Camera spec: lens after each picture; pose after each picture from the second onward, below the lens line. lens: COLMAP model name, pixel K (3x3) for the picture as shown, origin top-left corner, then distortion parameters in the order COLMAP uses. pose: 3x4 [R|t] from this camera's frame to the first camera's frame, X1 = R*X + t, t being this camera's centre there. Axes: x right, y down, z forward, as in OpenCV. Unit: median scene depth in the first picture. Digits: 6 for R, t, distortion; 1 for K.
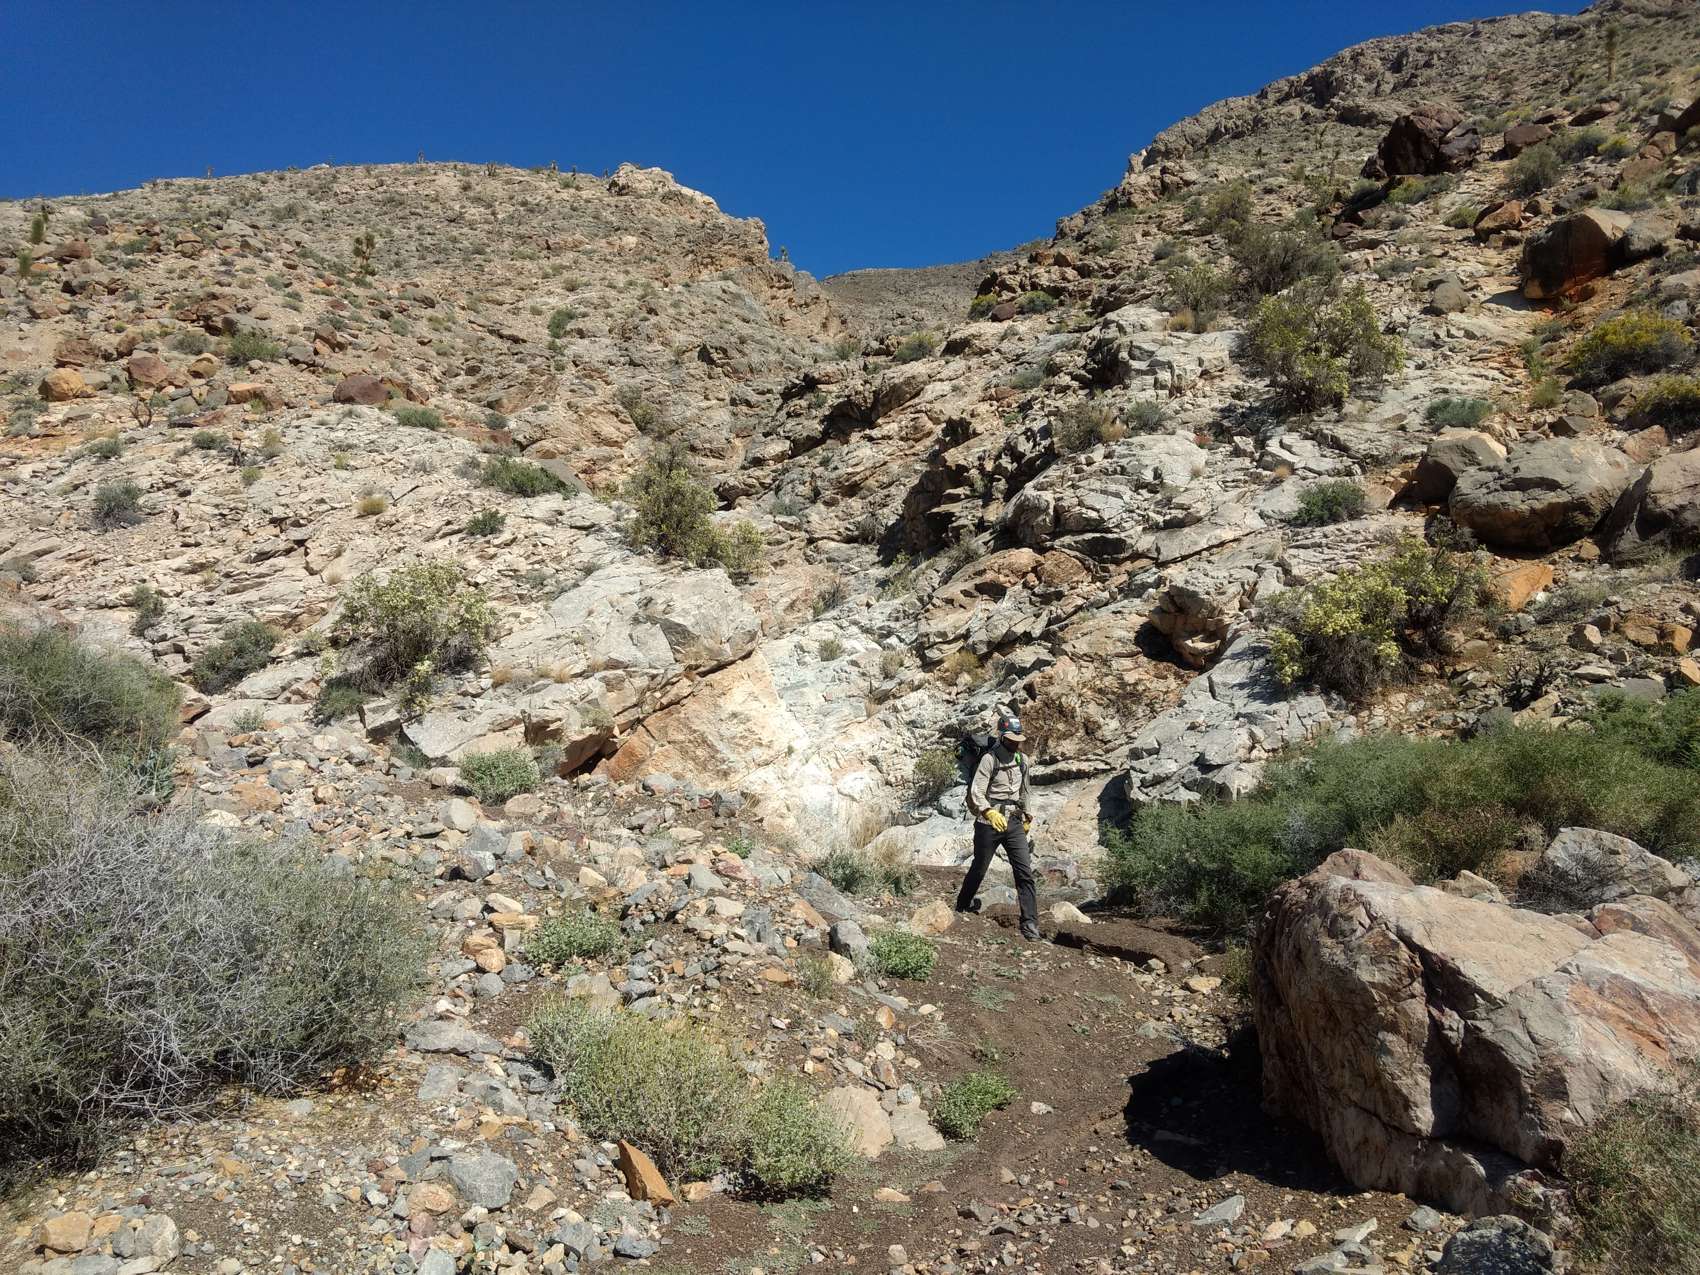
lens RADIAL K [[1253.6, 0, 845.1], [0, 1253.6, 629.2], [0, 0, 1]] dist [-0.005910, 0.010249]
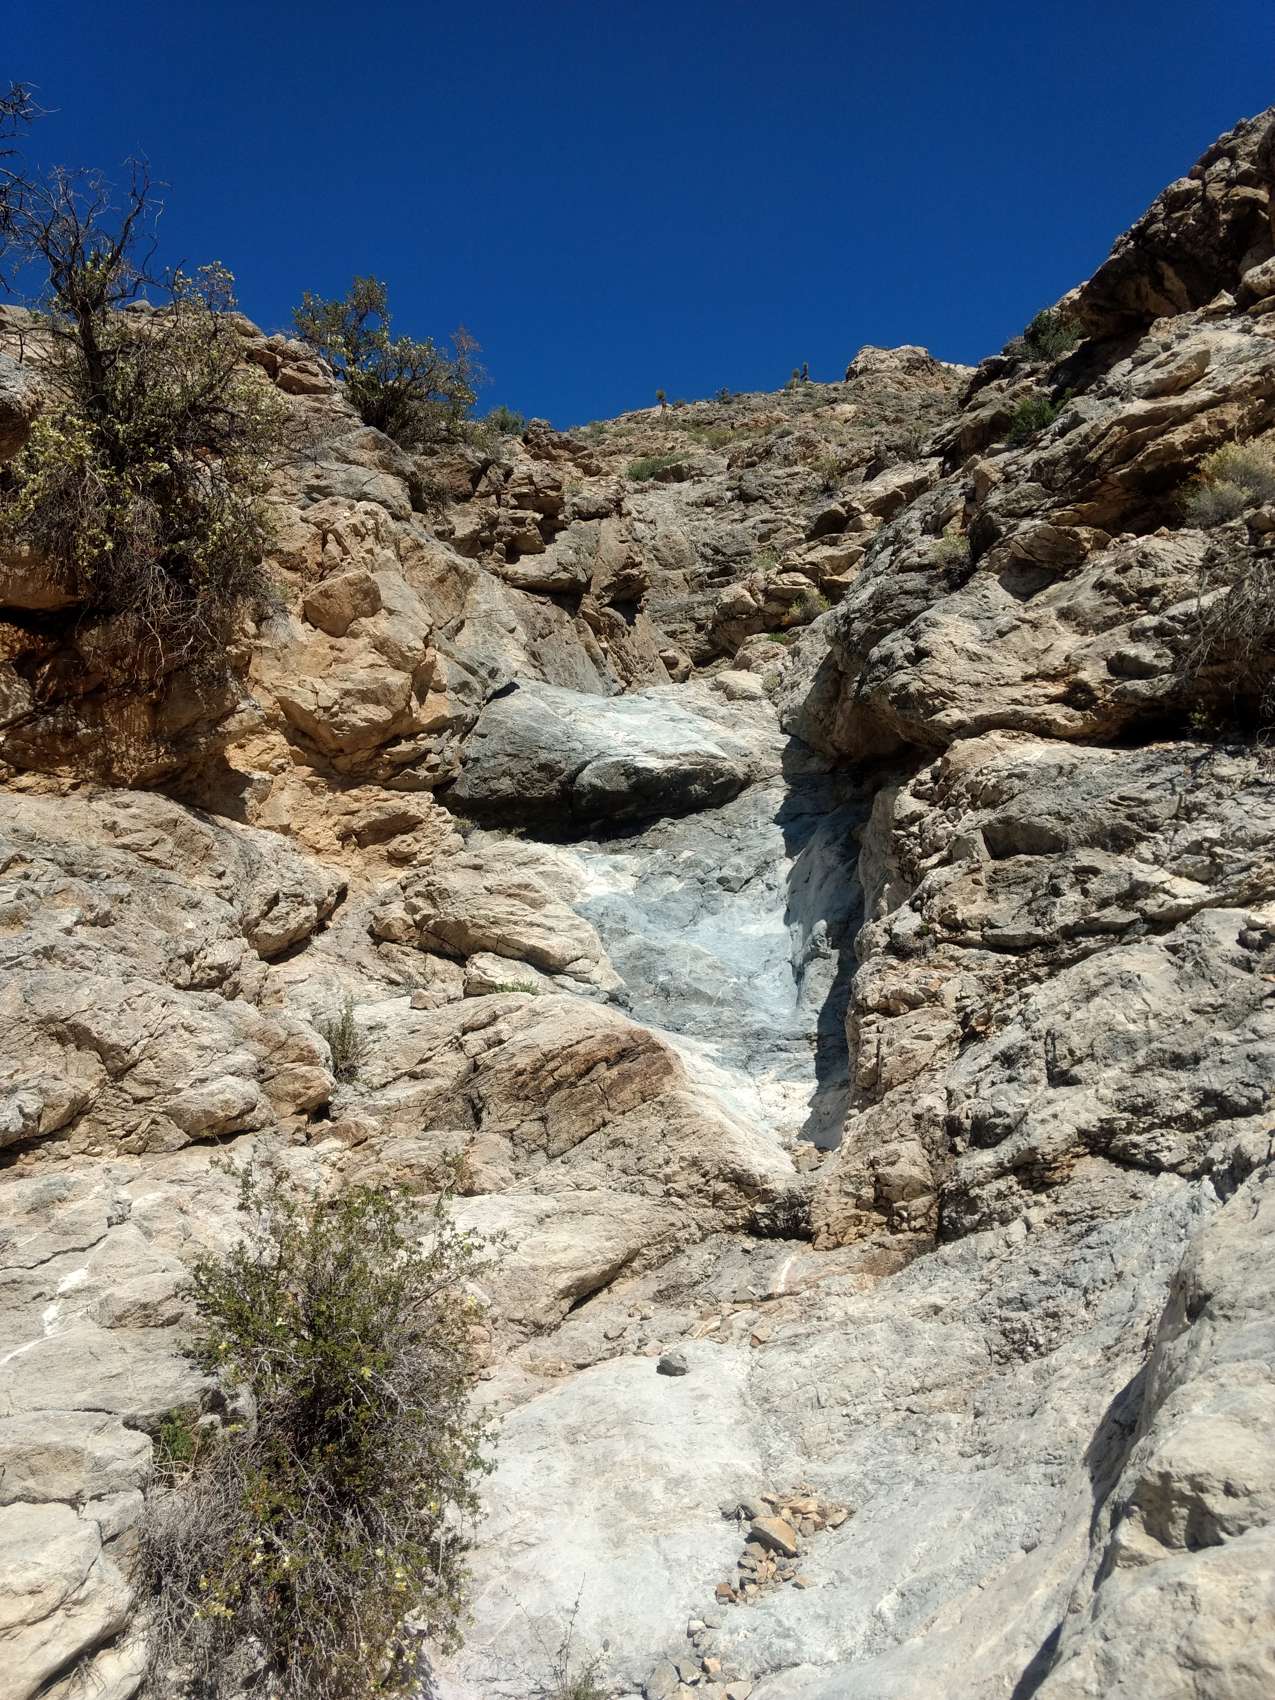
lens RADIAL K [[1253.6, 0, 639.5], [0, 1253.6, 847.7], [0, 0, 1]] dist [-0.005910, 0.010249]
pose [[0.913346, -0.029584, -0.406109, 0.010334], [0.005040, 0.998102, -0.061374, -0.041958], [0.407154, 0.054009, 0.911761, 0.785984]]
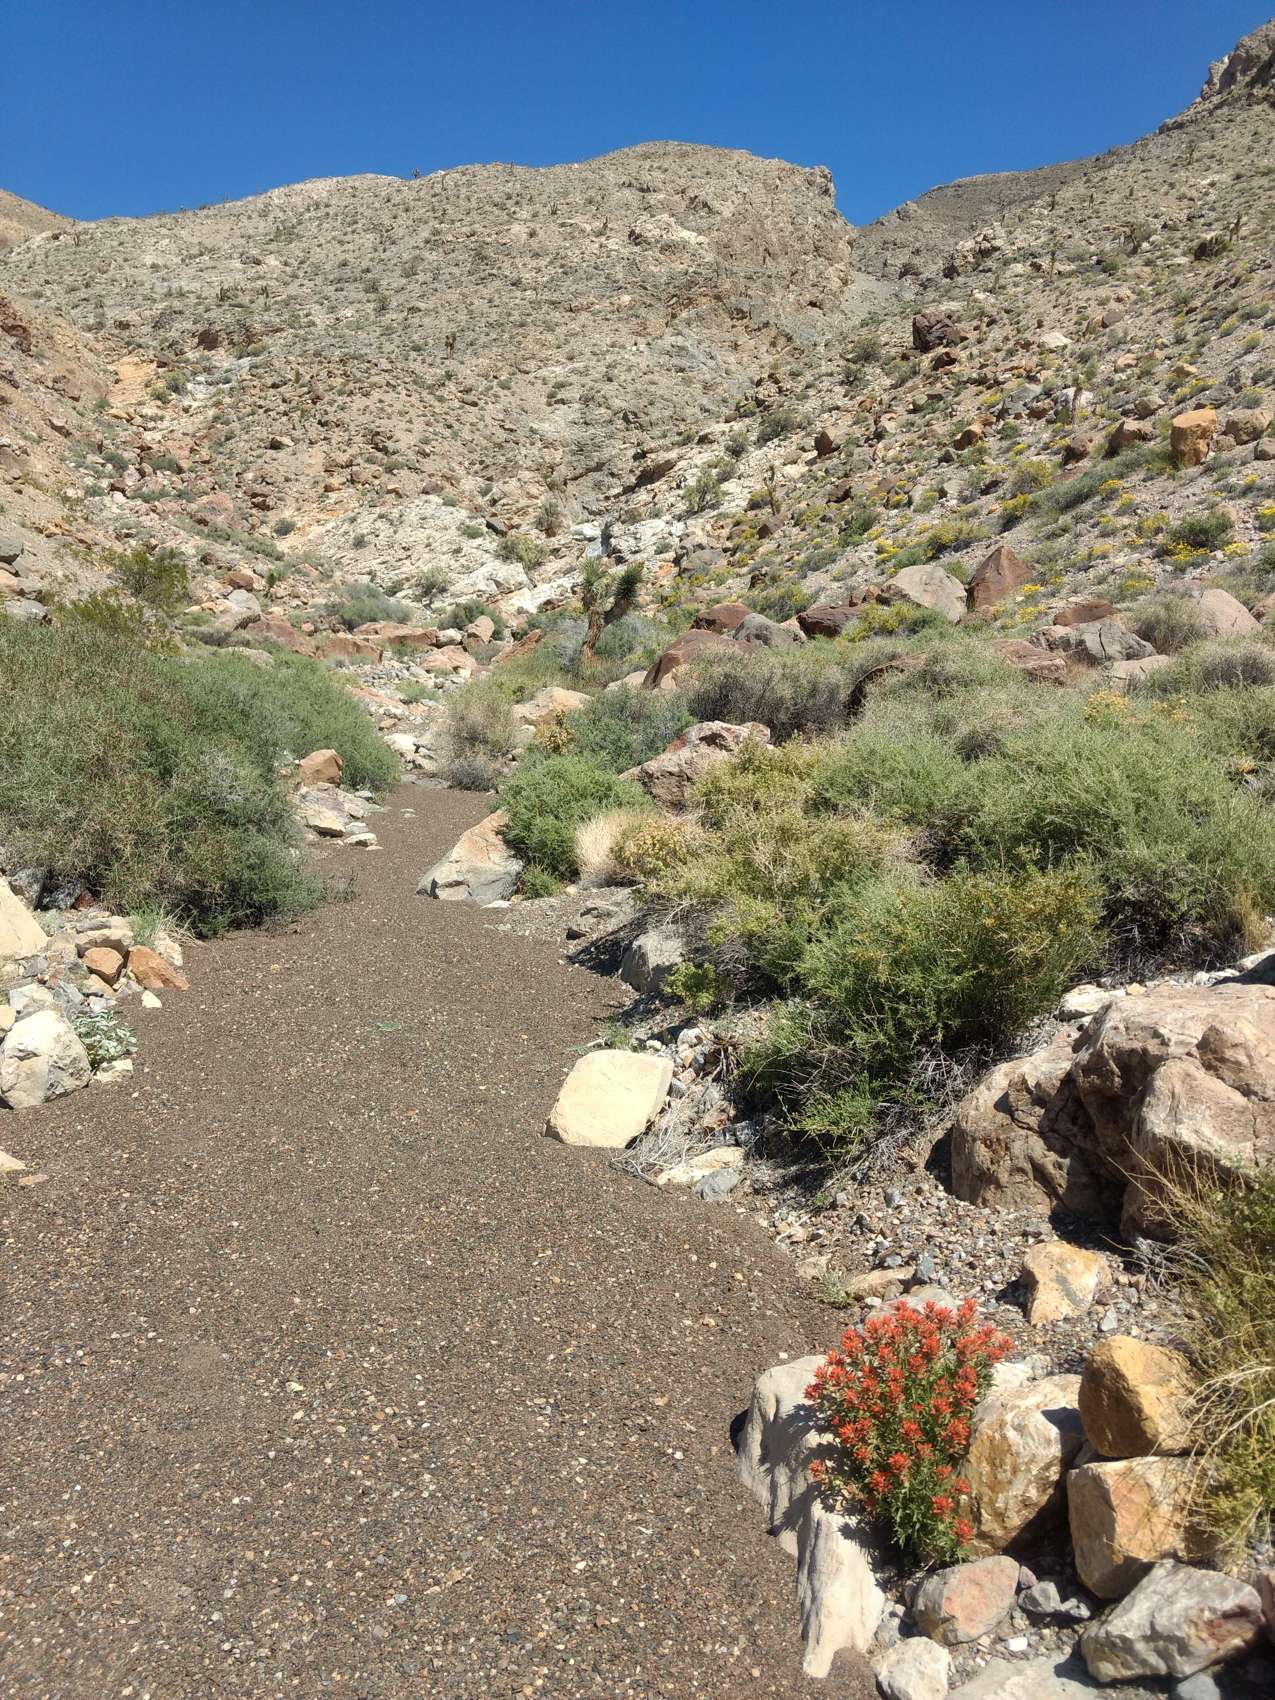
lens RADIAL K [[1253.6, 0, 641.9], [0, 1253.6, 851.3], [0, 0, 1]] dist [-0.005910, 0.010249]
pose [[0.966469, 0.059852, -0.249712, 0.631062], [-0.001245, 0.973537, 0.228524, -0.036109], [0.256782, -0.220550, 0.940968, -1.306238]]
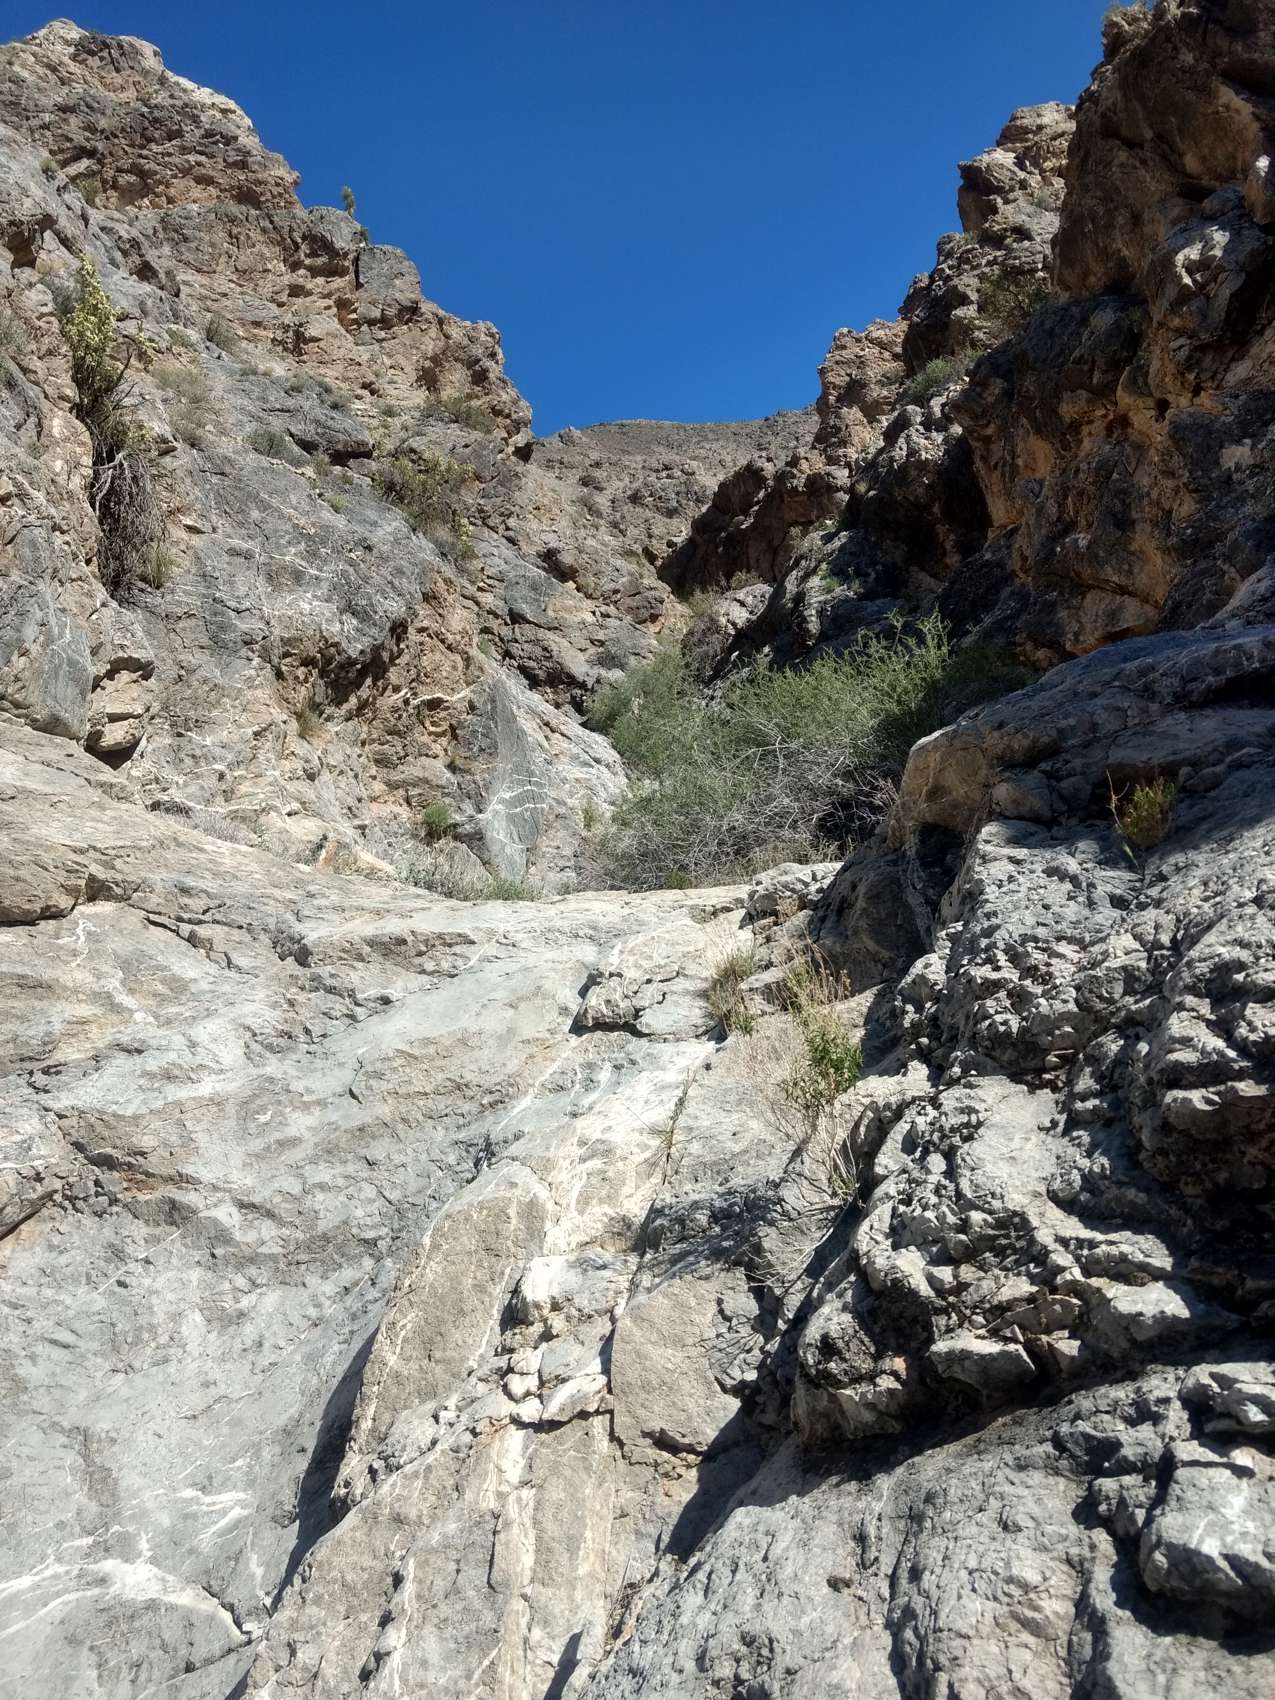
lens RADIAL K [[1253.6, 0, 633.3], [0, 1253.6, 850.8], [0, 0, 1]] dist [-0.005910, 0.010249]
pose [[0.997349, 0.067212, 0.027875, 0.150392], [-0.068292, 0.996871, 0.039798, -0.287958], [-0.025113, -0.041596, 0.998819, 1.587401]]
